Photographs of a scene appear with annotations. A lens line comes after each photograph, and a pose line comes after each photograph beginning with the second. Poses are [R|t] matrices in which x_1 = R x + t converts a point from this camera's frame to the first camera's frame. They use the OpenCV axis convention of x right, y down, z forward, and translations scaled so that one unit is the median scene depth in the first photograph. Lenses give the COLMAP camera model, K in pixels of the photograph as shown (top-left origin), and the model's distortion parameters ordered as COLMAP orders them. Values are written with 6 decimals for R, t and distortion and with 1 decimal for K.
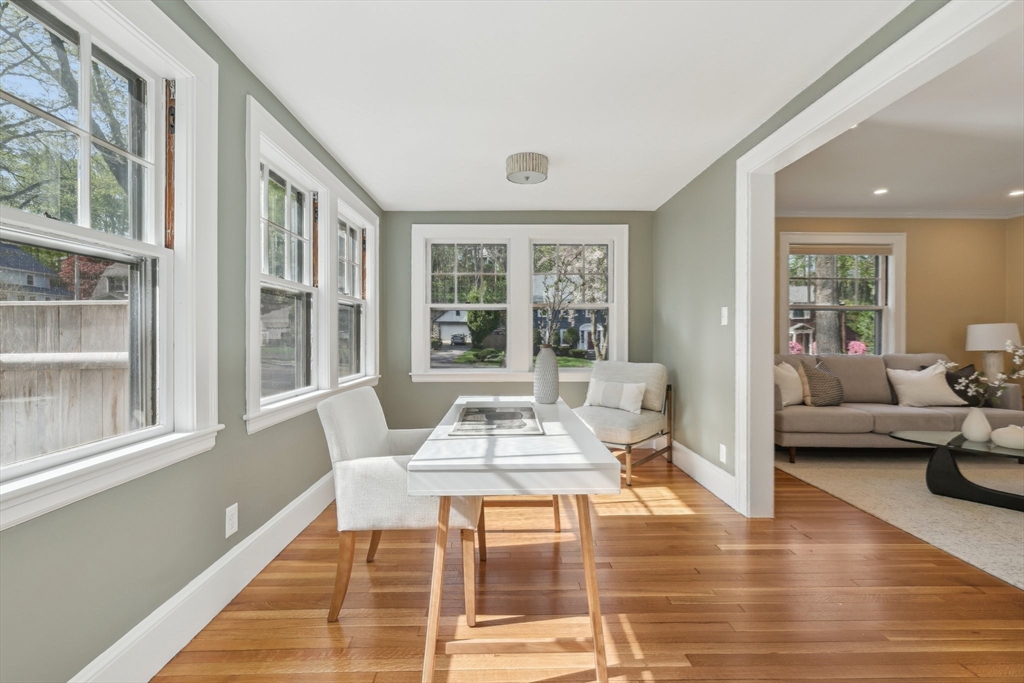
lens RADIAL K [[455.3, 0, 513.9], [0, 455.3, 334.0], [0, 0, 1]] dist [0.002914, 0.001121]
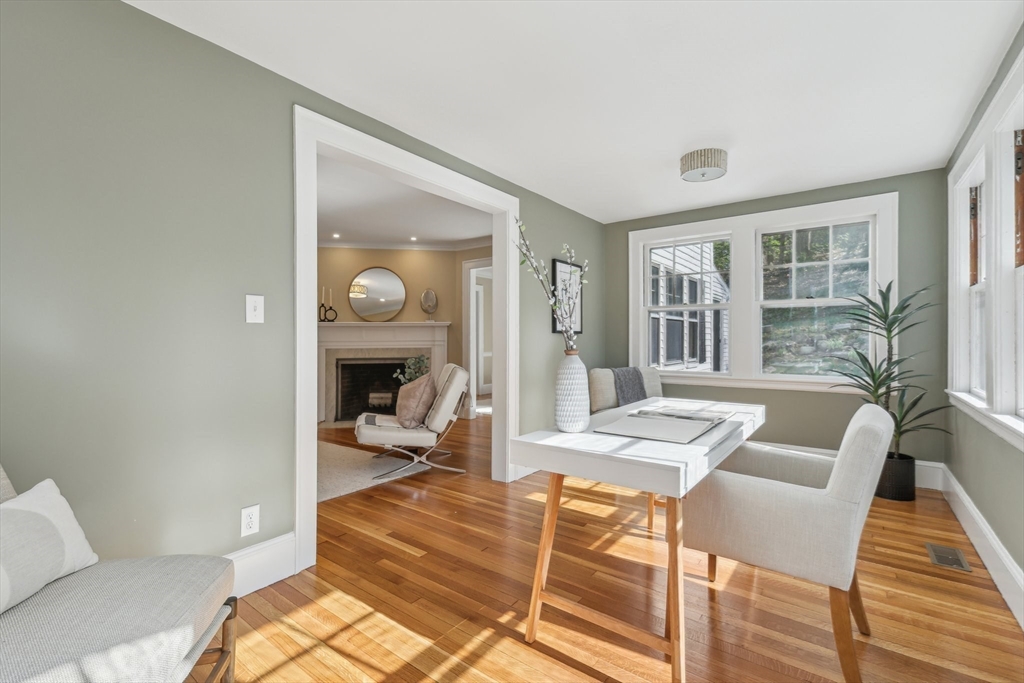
lens RADIAL K [[455.3, 0, 517.6], [0, 455.3, 338.7], [0, 0, 1]] dist [0.002914, 0.001121]
pose [[-0.789344, -0.001905, 0.613948, -0.180066], [-0.000786, 0.999998, 0.002093, 0.000730], [-0.613951, 0.001169, -0.789344, 0.958076]]
